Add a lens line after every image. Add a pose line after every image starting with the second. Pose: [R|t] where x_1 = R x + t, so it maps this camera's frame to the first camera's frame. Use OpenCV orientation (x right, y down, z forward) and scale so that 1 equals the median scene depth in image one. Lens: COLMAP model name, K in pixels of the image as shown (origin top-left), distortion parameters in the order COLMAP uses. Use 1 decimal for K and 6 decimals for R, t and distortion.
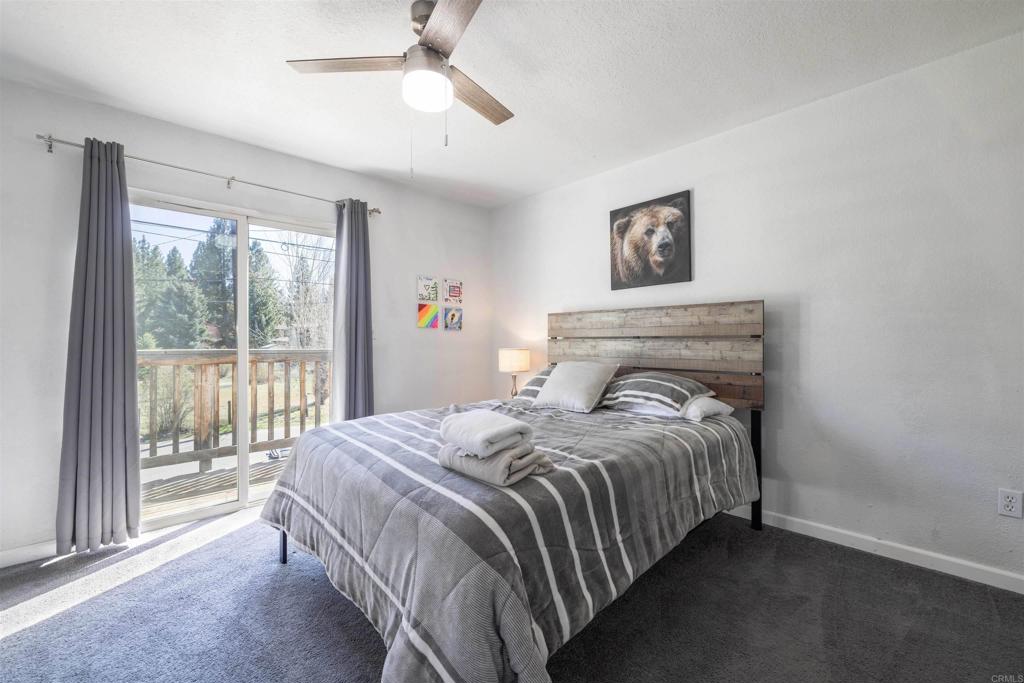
lens RADIAL K [[432.6, 0, 506.5], [0, 432.6, 338.7], [0, 0, 1]] dist [0.002918, 0.000593]
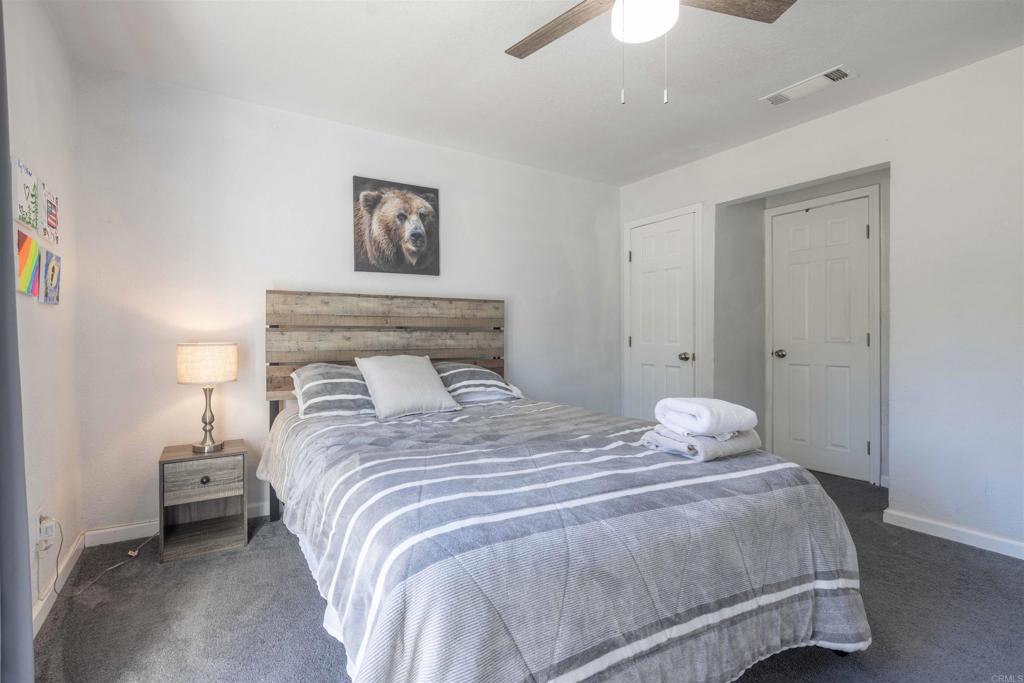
lens RADIAL K [[432.6, 0, 508.4], [0, 432.6, 337.7], [0, 0, 1]] dist [0.002918, 0.000593]
pose [[0.233431, -0.009703, 0.972325, -0.521497], [-0.009096, 0.999885, 0.012162, 0.005052], [-0.972331, -0.011683, 0.233316, 0.528073]]
